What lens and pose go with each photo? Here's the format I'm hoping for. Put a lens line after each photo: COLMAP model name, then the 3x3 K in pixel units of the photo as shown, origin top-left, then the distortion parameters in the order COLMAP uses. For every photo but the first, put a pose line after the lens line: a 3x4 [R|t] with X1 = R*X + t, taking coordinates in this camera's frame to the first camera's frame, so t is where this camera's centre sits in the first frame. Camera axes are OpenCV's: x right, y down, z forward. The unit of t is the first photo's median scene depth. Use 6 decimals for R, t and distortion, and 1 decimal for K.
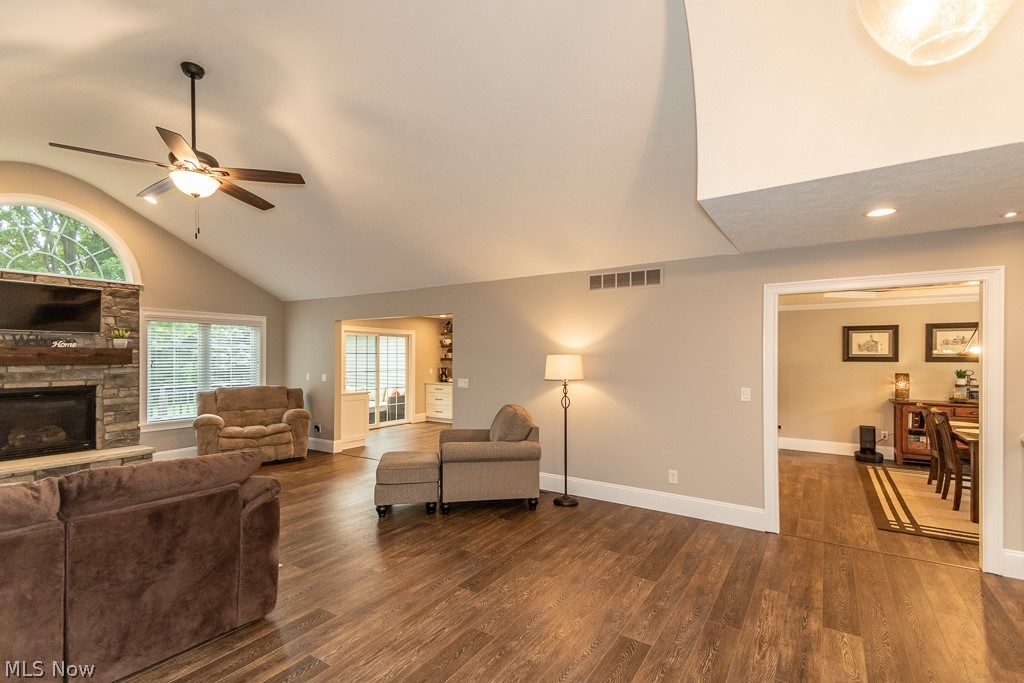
lens RADIAL K [[474.6, 0, 515.0], [0, 474.6, 356.1], [0, 0, 1]] dist [0.066891, -0.027053]
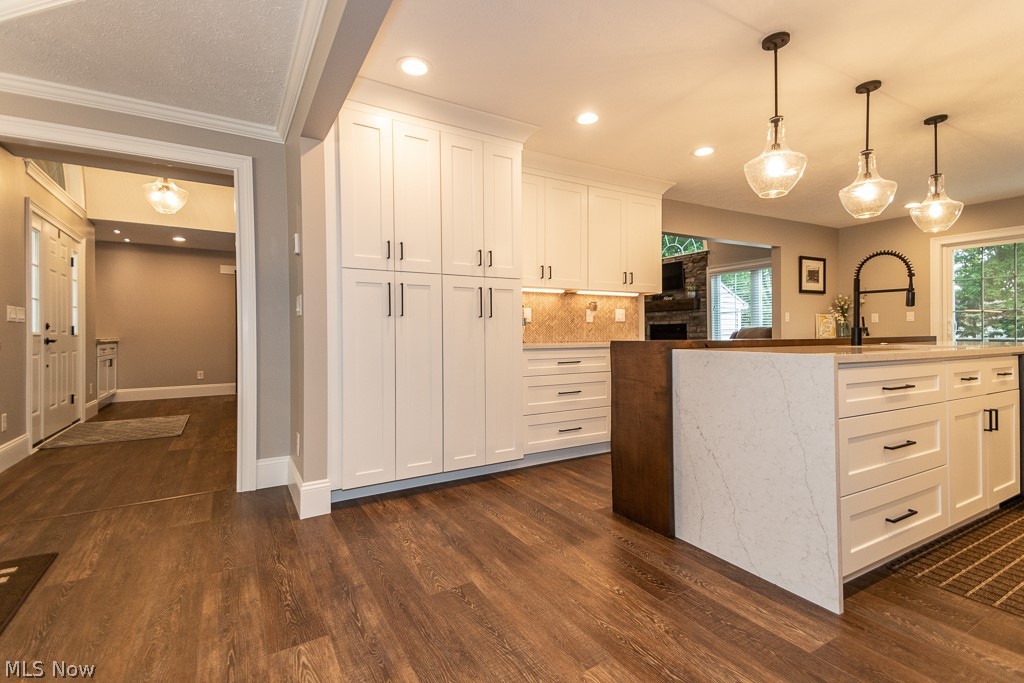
lens RADIAL K [[460.4, 0, 504.6], [0, 460.4, 335.7], [0, 0, 1]] dist [0.036818, -0.000113]
pose [[-0.460974, 0.006607, -0.887389, 0.668355], [0.010457, 0.999943, 0.002013, 0.086509], [0.887352, -0.008352, -0.461017, 1.145072]]
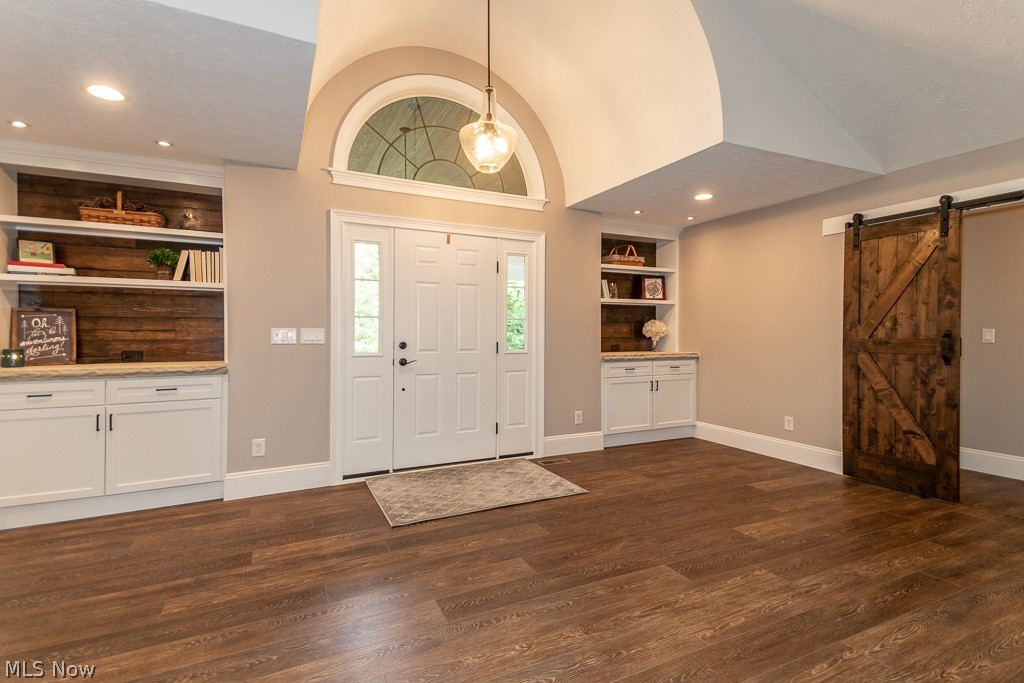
lens RADIAL K [[460.4, 0, 504.6], [0, 460.4, 335.7], [0, 0, 1]] dist [0.036818, -0.000113]
pose [[-0.845970, -0.010299, 0.533131, -0.097396], [-0.008087, 0.999946, 0.006485, 0.052139], [-0.533169, 0.001175, -0.846008, 0.643336]]
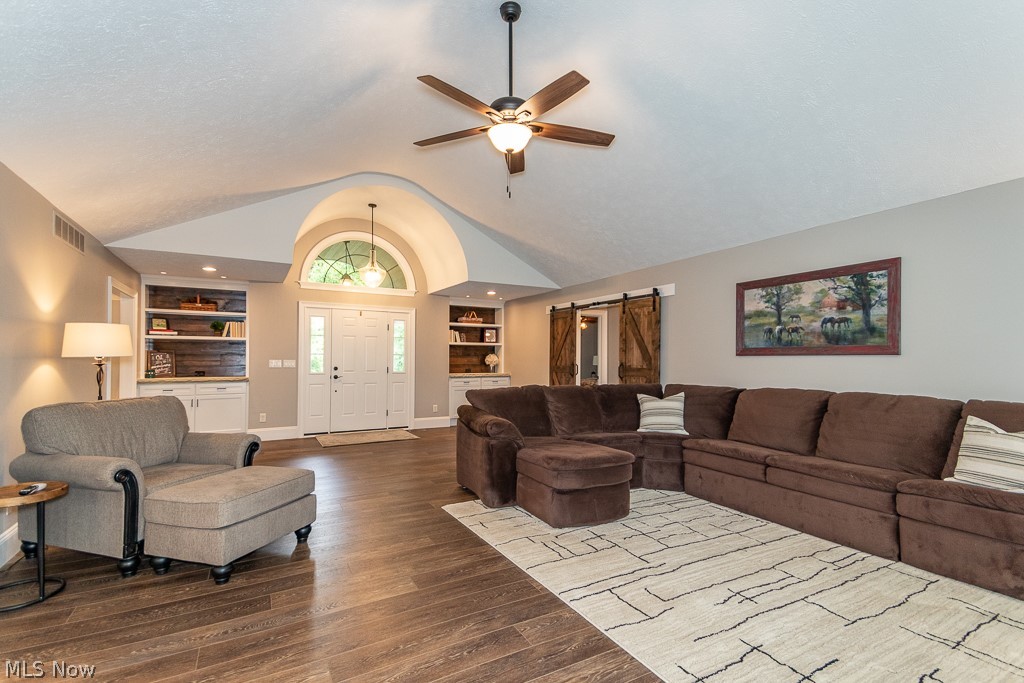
lens RADIAL K [[464.1, 0, 496.3], [0, 464.1, 352.4], [0, 0, 1]] dist [0.002775, 0.000493]
pose [[-0.867915, 0.001525, 0.496711, -0.669540], [-0.008294, 0.999811, -0.017562, 0.045539], [-0.496644, -0.019362, -0.867738, 1.075626]]
